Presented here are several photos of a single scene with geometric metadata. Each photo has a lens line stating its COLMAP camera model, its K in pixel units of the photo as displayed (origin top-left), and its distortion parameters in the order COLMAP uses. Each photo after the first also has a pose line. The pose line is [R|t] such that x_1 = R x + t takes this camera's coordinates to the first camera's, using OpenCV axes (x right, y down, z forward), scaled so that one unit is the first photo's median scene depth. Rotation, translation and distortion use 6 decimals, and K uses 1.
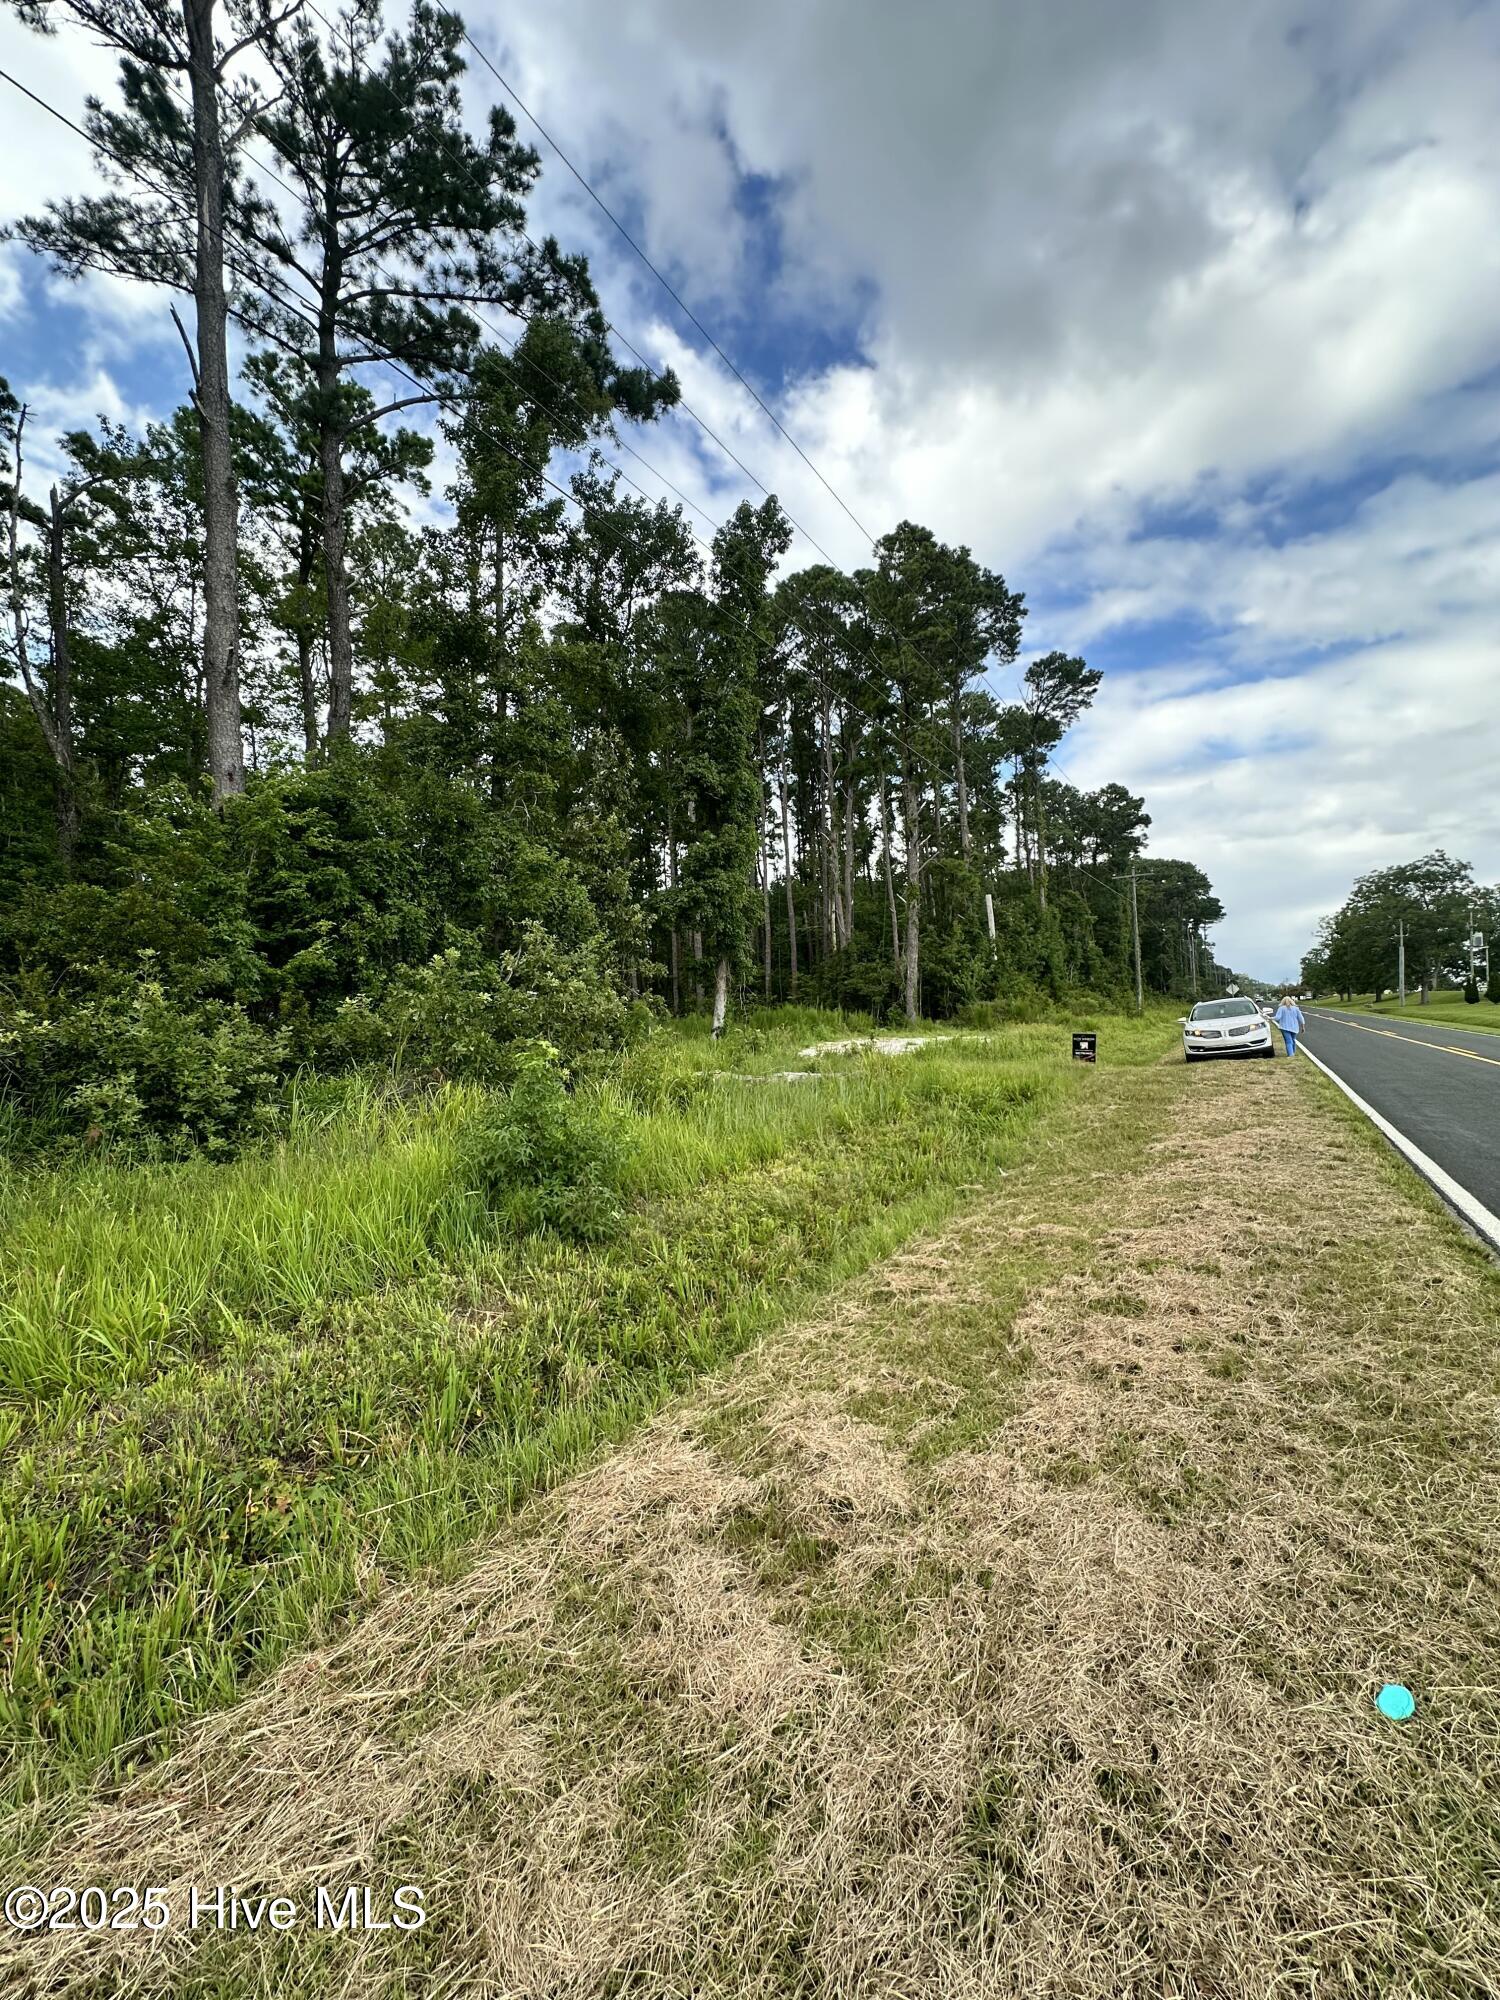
lens RADIAL K [[795.8, 0, 750.0], [0, 795.8, 1000.0], [0, 0, 1]] dist [-0.000120, -0.000296]
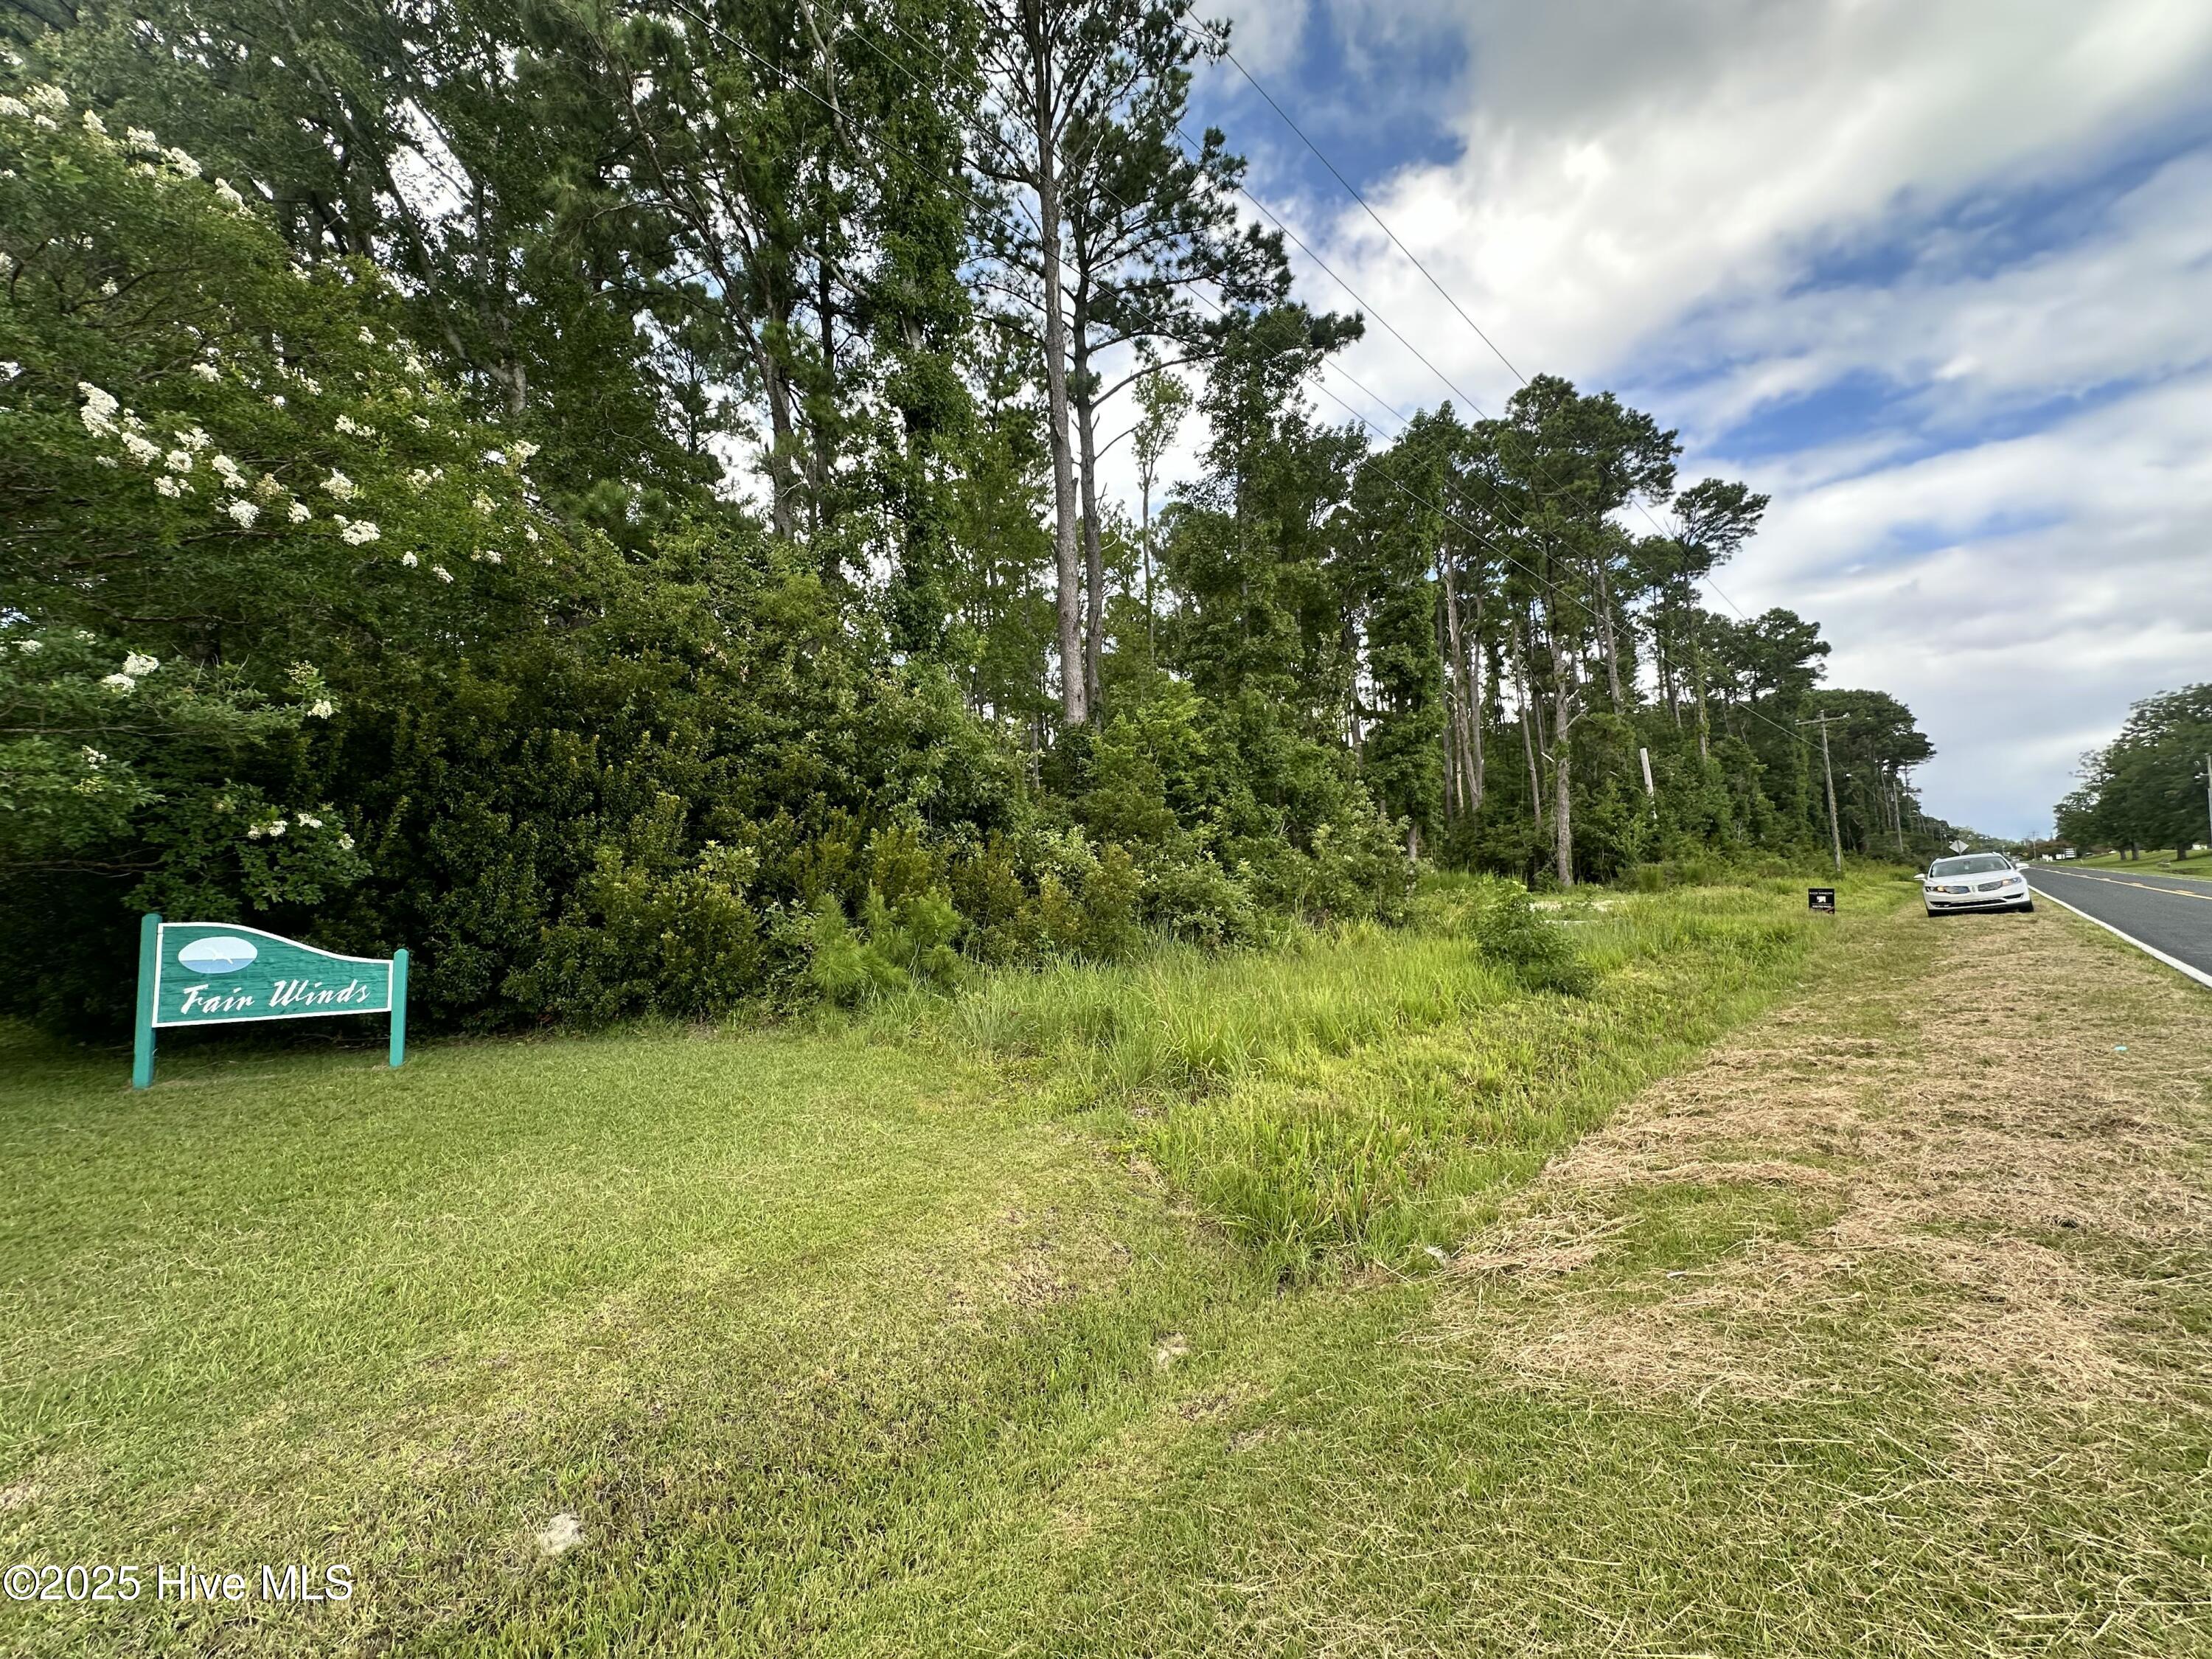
lens RADIAL K [[880.2, 0, 1101.4], [0, 880.2, 827.8], [0, 0, 1]] dist [-0.000120, -0.000296]
pose [[0.975586, -0.020700, -0.218640, -0.087052], [0.010433, 0.998793, -0.048007, 0.002406], [0.219370, 0.044554, 0.974624, -0.123087]]
